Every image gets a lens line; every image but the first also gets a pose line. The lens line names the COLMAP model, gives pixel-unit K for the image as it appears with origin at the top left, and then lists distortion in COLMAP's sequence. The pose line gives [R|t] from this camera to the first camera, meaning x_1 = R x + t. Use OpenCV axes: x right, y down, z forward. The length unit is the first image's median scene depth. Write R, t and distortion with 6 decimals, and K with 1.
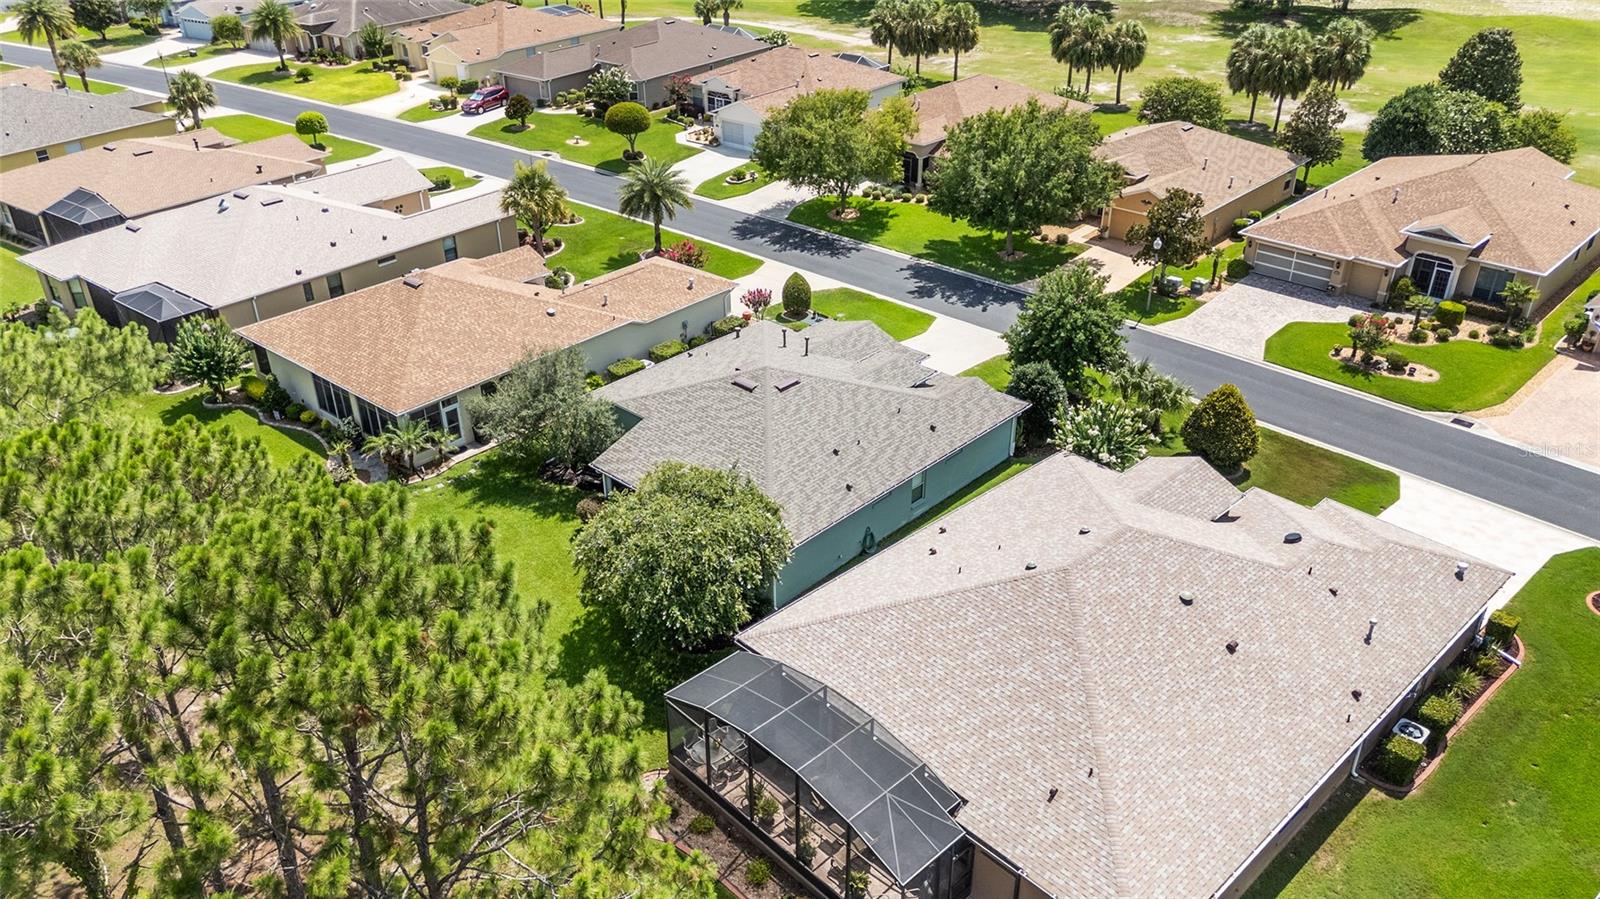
lens RADIAL K [[1167.0, 0, 800.0], [0, 1167.0, 449.5], [0, 0, 1]] dist [0.070438, -0.083002]
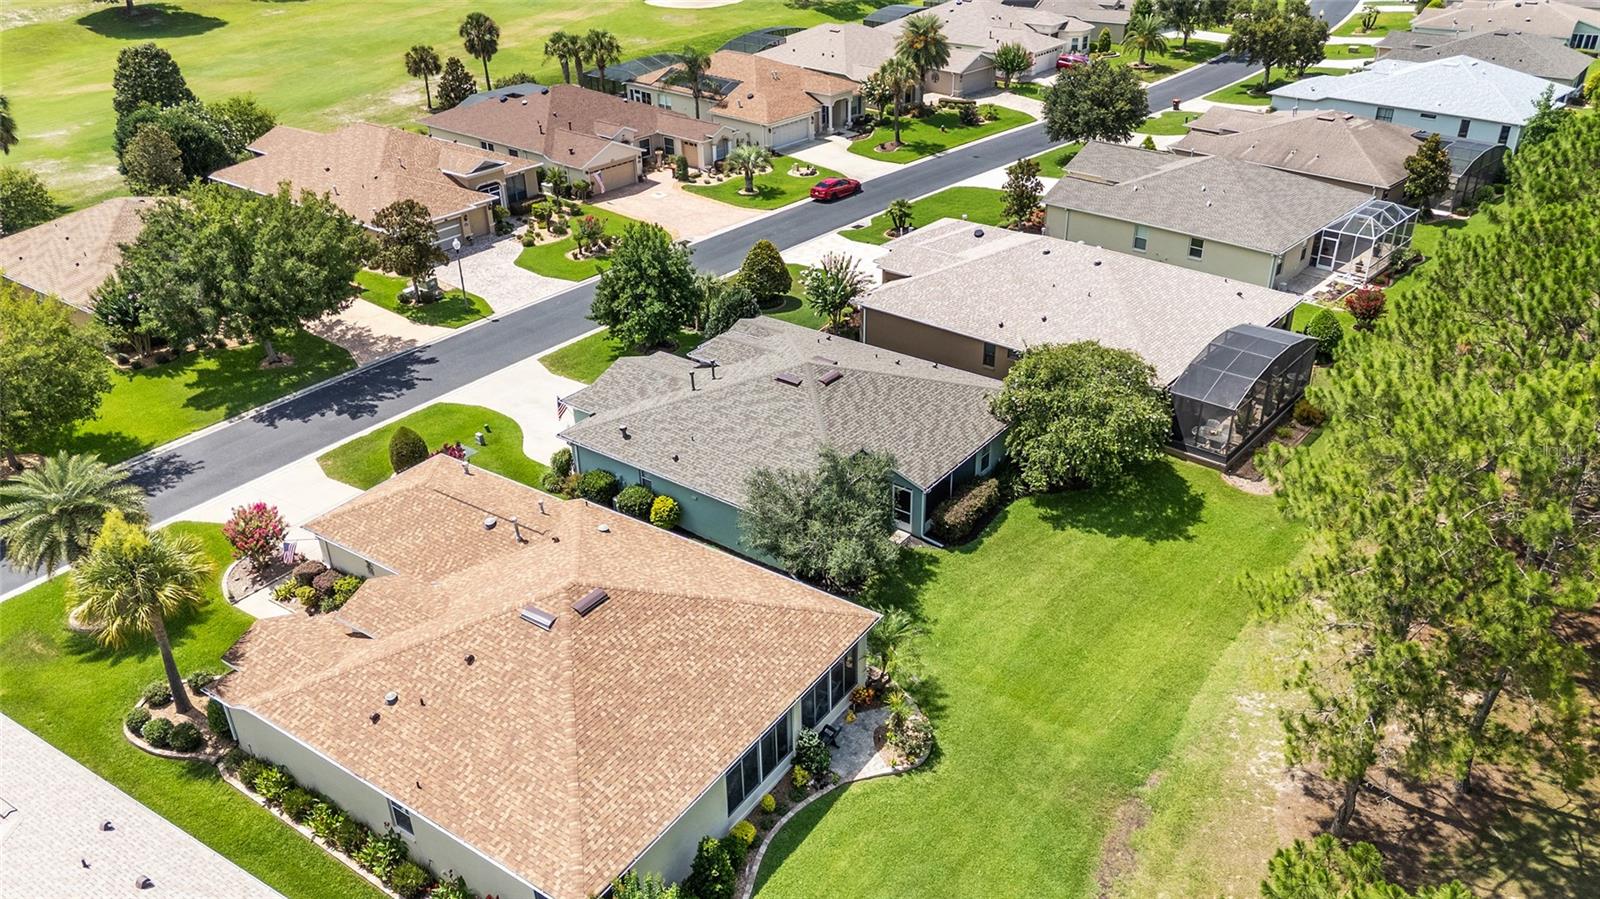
lens RADIAL K [[1167.0, 0, 800.0], [0, 1167.0, 449.5], [0, 0, 1]] dist [0.070438, -0.083002]
pose [[-0.097447, -0.476763, 0.873614, -0.681156], [0.508465, 0.730737, 0.455507, -0.344270], [-0.855551, 0.488589, 0.171210, 0.626609]]
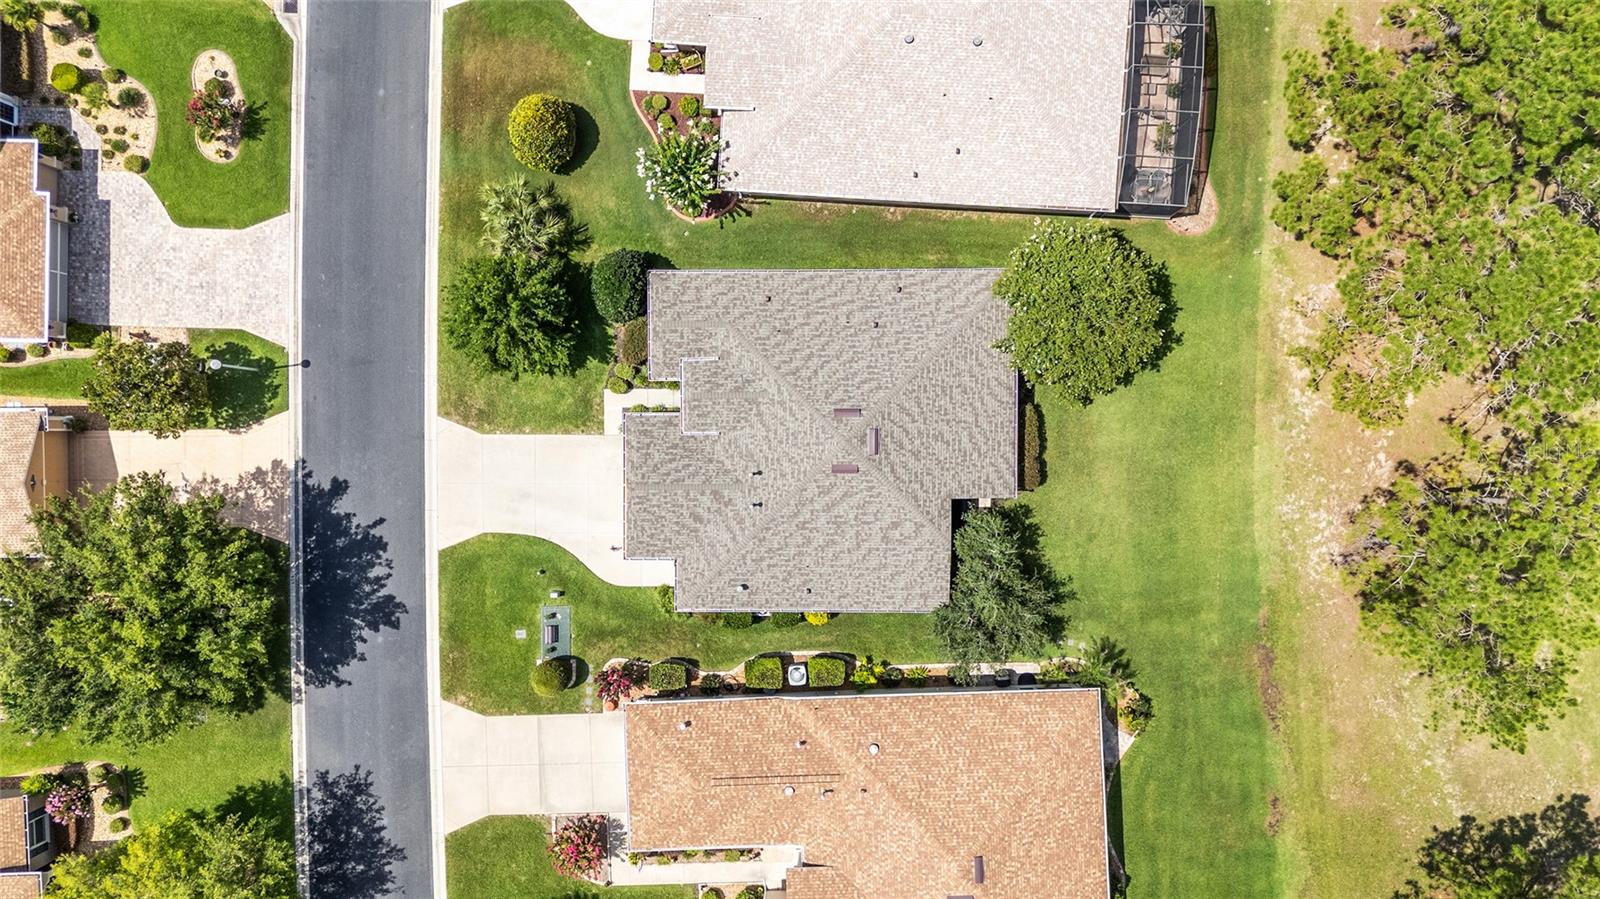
lens RADIAL K [[1167.0, 0, 800.0], [0, 1167.0, 449.5], [0, 0, 1]] dist [0.070438, -0.083002]
pose [[-0.675532, -0.737261, 0.010131, -0.009436], [0.387824, -0.343599, 0.855297, -0.688067], [-0.627096, 0.581709, 0.518040, 0.362668]]
